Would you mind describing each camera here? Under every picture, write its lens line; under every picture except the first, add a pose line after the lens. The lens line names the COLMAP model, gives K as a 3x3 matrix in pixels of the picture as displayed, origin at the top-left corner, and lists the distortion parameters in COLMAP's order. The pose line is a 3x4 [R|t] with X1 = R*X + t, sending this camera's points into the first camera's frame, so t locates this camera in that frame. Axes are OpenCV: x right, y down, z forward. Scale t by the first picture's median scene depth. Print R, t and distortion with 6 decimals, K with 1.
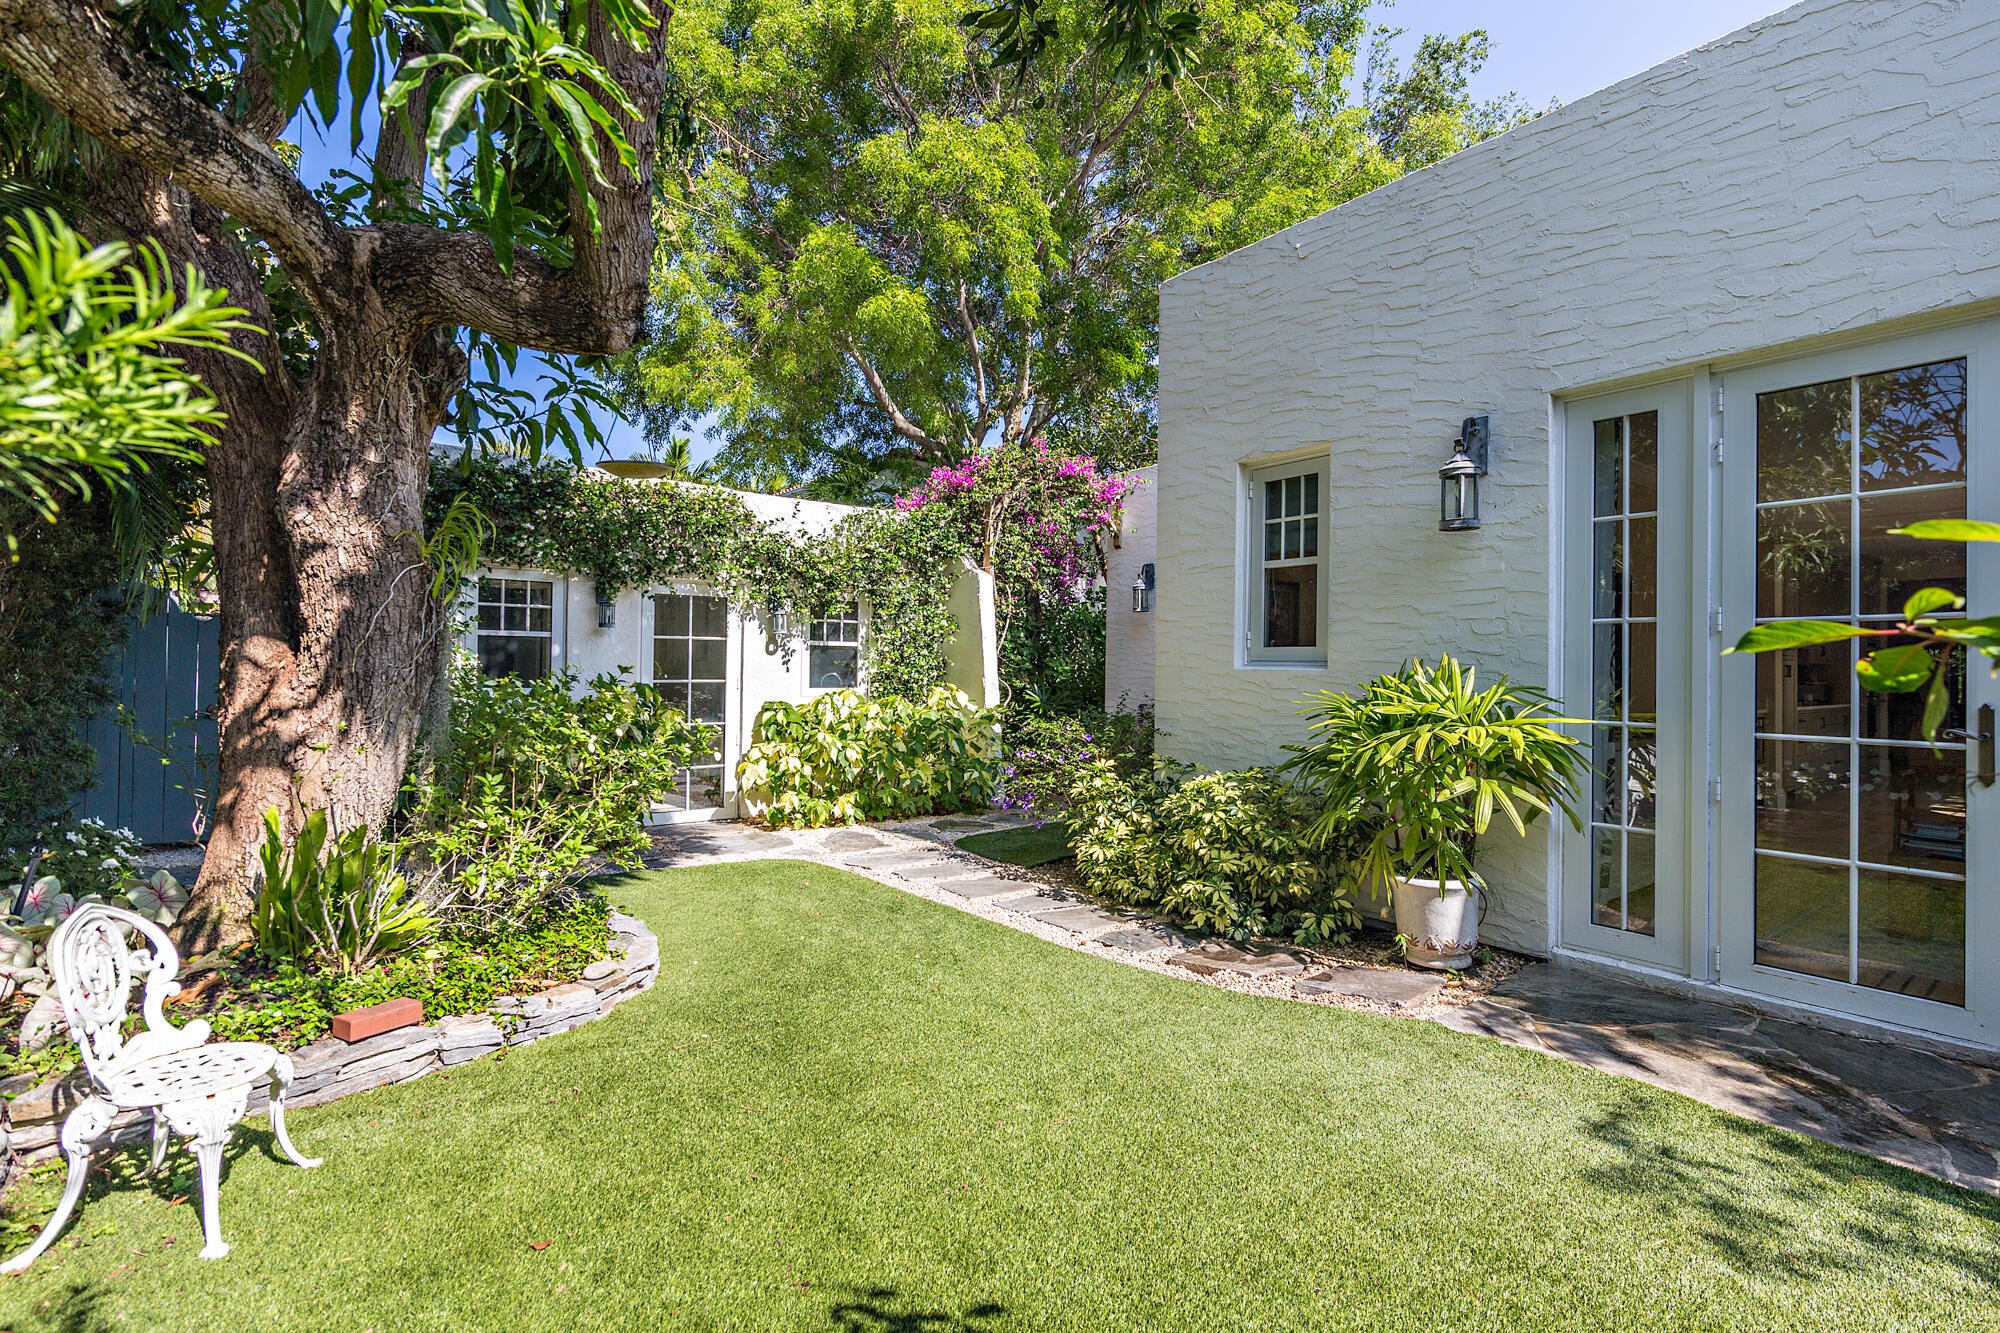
lens RADIAL K [[937.2, 0, 1001.4], [0, 937.2, 665.6], [0, 0, 1]] dist [0.005901, 0.000143]
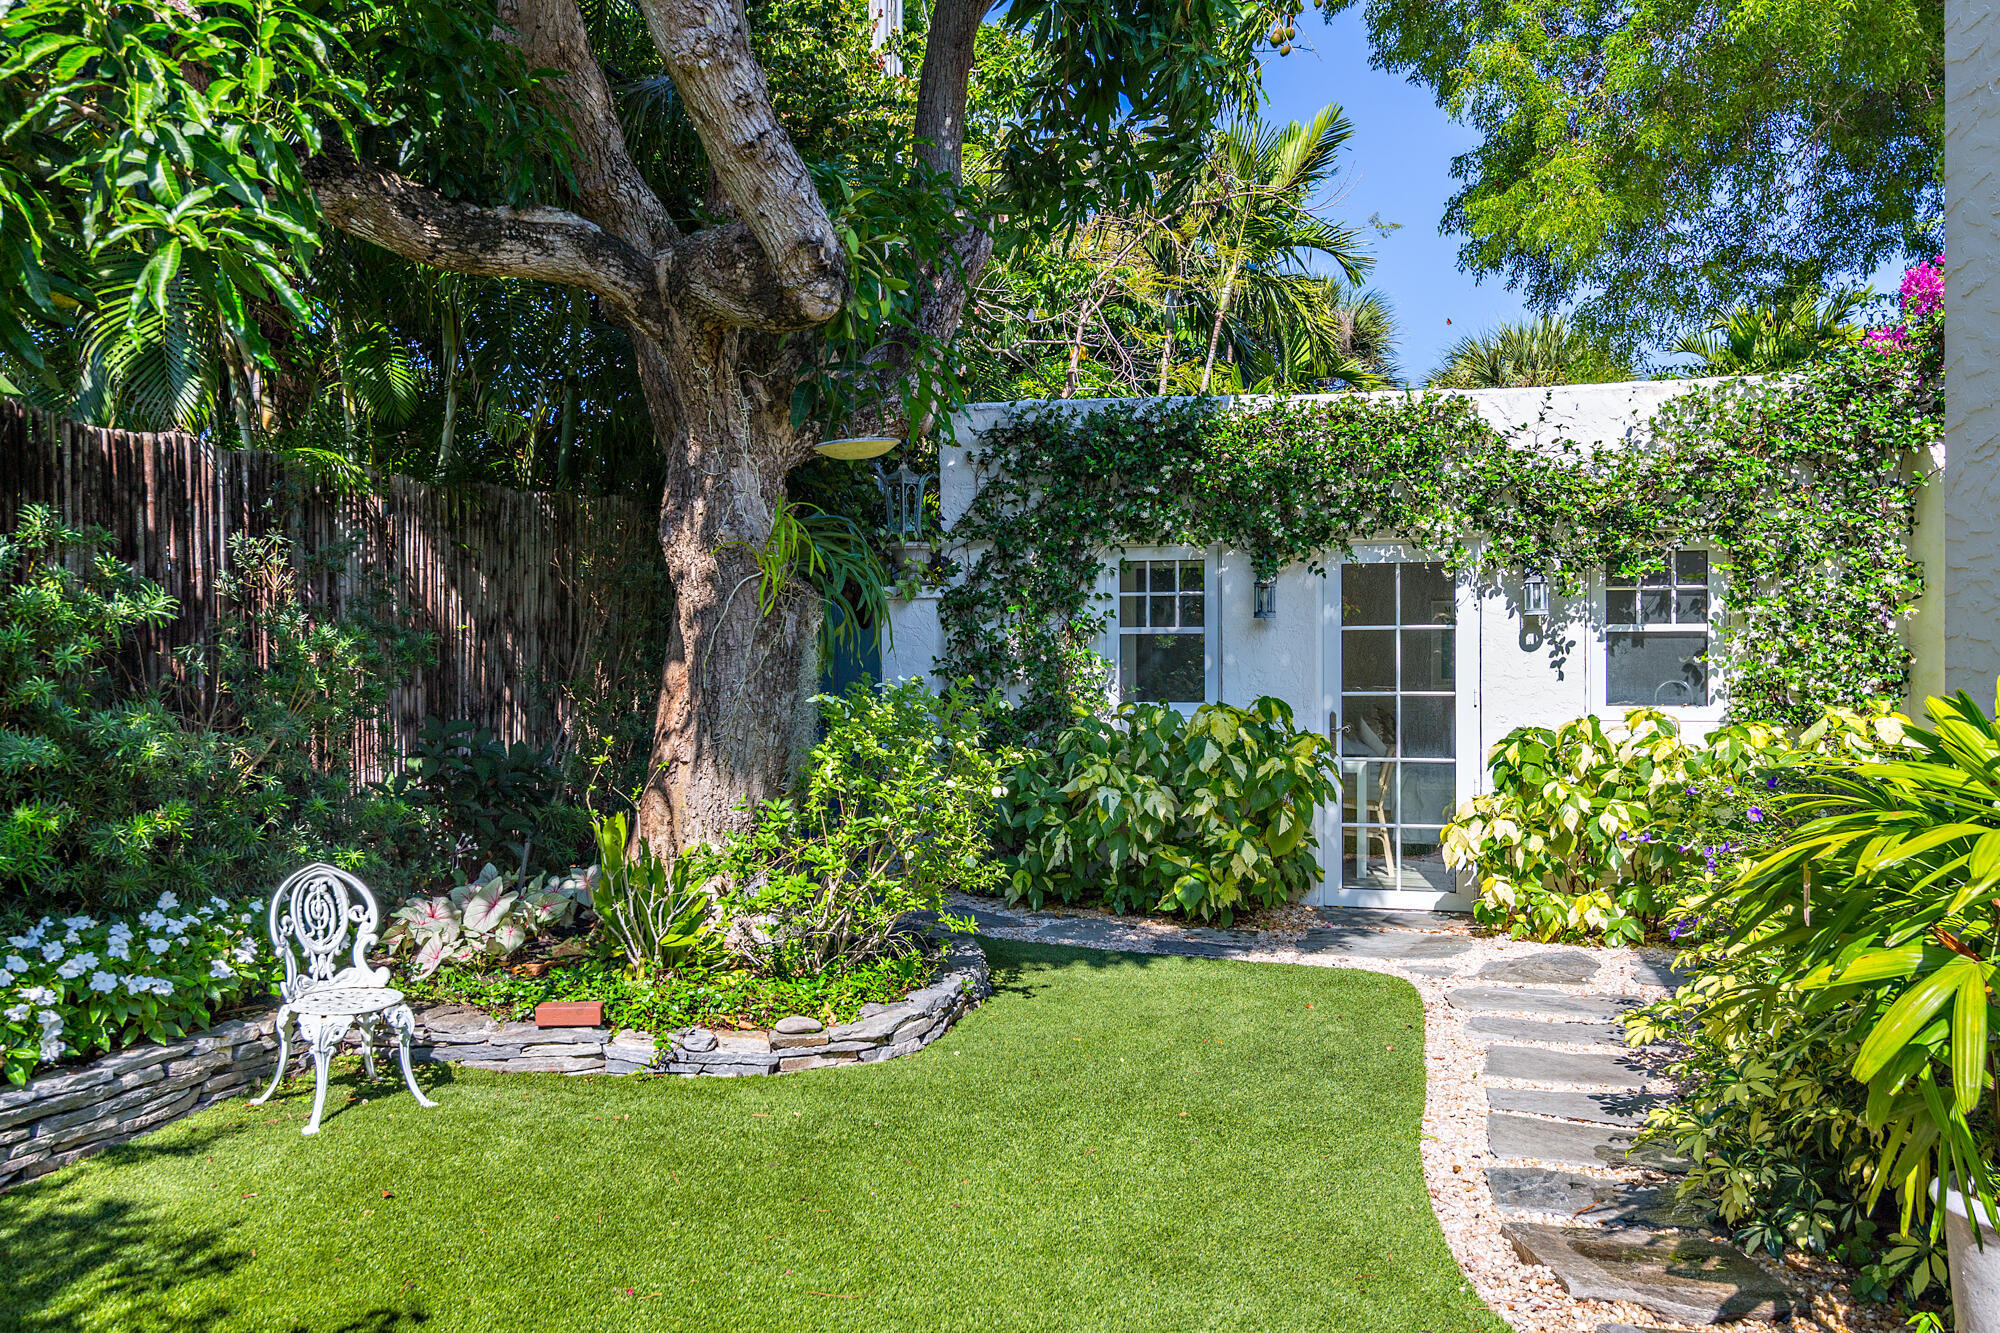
lens RADIAL K [[1574.4, 0, 1001.6], [0, 1574.4, 669.9], [0, 0, 1]] dist [0.011586, 0.005557]
pose [[0.581641, -0.007092, -0.813415, 0.435717], [0.012986, 0.999916, 0.000568, -0.004533], [0.813342, -0.010893, 0.581684, 0.143846]]
